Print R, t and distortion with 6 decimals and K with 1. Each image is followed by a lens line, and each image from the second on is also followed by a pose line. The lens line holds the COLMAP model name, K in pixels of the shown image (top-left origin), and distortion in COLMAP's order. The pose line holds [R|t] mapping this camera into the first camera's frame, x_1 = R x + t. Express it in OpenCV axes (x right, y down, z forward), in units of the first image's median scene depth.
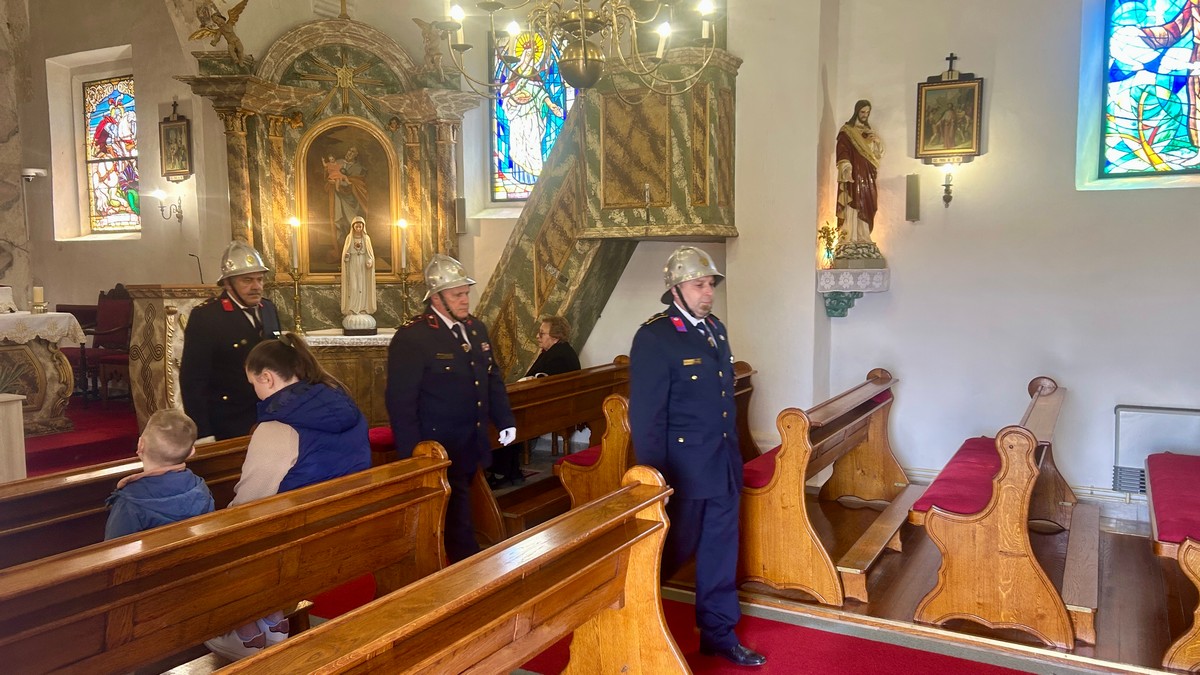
lens RADIAL K [[891.3, 0, 610.3], [0, 891.3, 336.2], [0, 0, 1]] dist [0.059273, -0.063390]
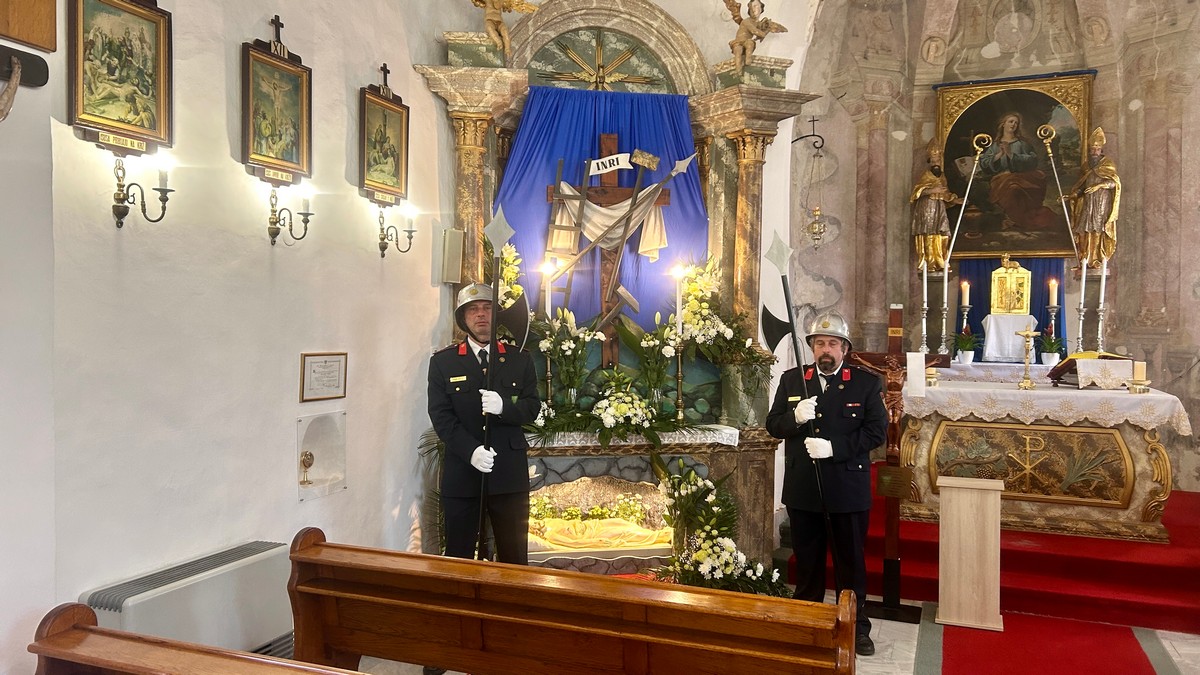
lens RADIAL K [[891.3, 0, 599.6], [0, 891.3, 341.3], [0, 0, 1]] dist [0.059273, -0.063390]
pose [[0.135497, 0.027955, -0.990383, 0.105781], [-0.088655, 0.995934, 0.015982, -0.036955], [0.986803, 0.085637, 0.137424, 0.345115]]
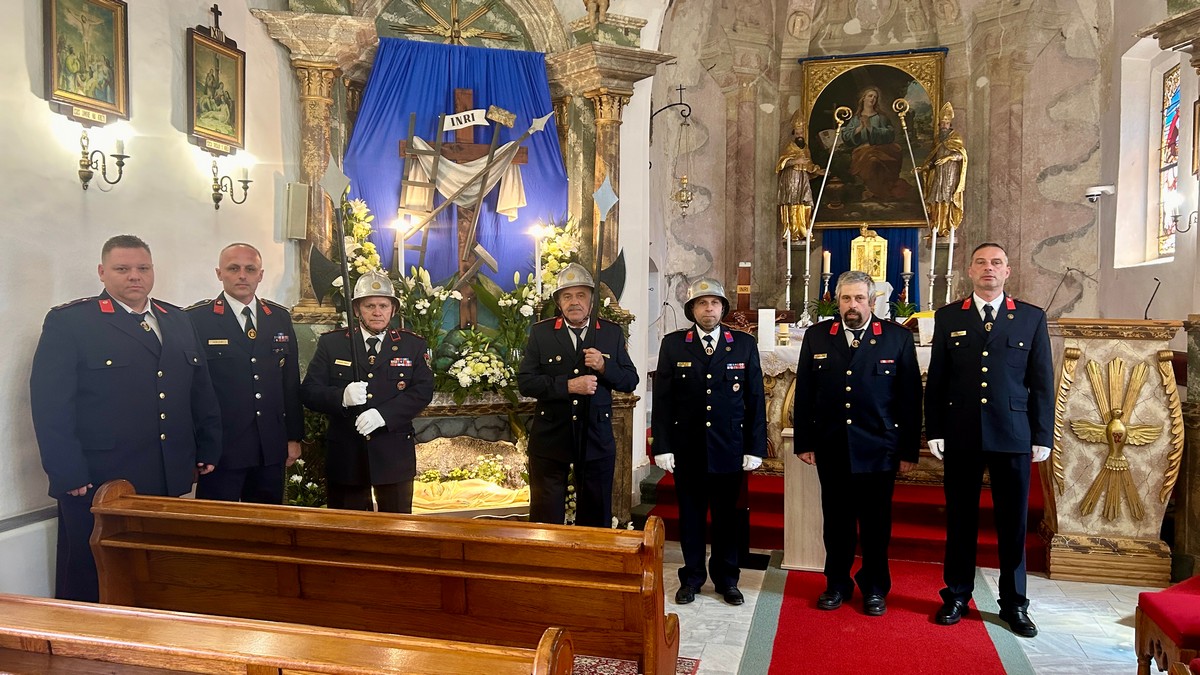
lens RADIAL K [[891.3, 0, 596.0], [0, 891.3, 343.0], [0, 0, 1]] dist [0.059273, -0.063390]
pose [[0.244419, 0.048993, -0.968431, 0.110438], [-0.083550, 0.996073, 0.029305, -0.022790], [0.966064, 0.073750, 0.247552, 0.376410]]
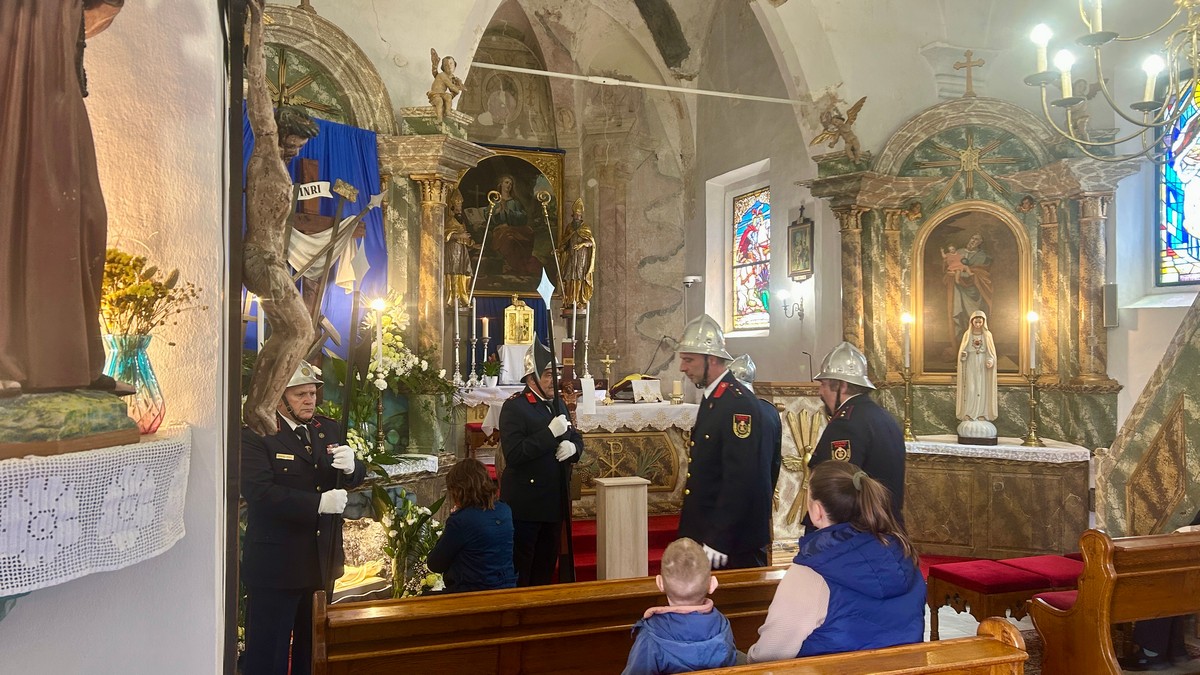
lens RADIAL K [[891.3, 0, 597.0], [0, 891.3, 340.2], [0, 0, 1]] dist [0.059273, -0.063390]
pose [[0.758415, -0.001942, -0.651769, 0.013730], [-0.058644, 0.995736, -0.071207, -0.017618], [0.649128, 0.092227, 0.755068, 0.079111]]
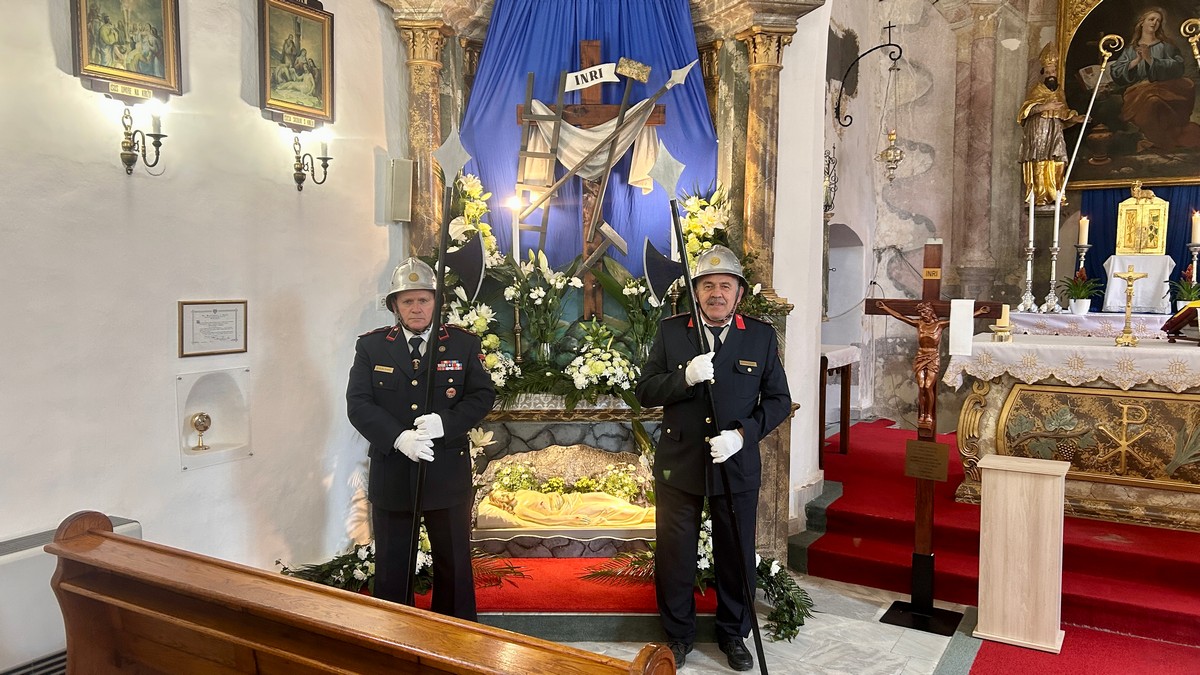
lens RADIAL K [[891.3, 0, 592.8], [0, 891.3, 346.5], [0, 0, 1]] dist [0.059273, -0.063390]
pose [[-0.025997, 0.086803, -0.995886, 0.015424], [-0.081299, 0.992739, 0.088651, -0.040701], [0.996351, 0.083269, -0.018751, 0.463036]]
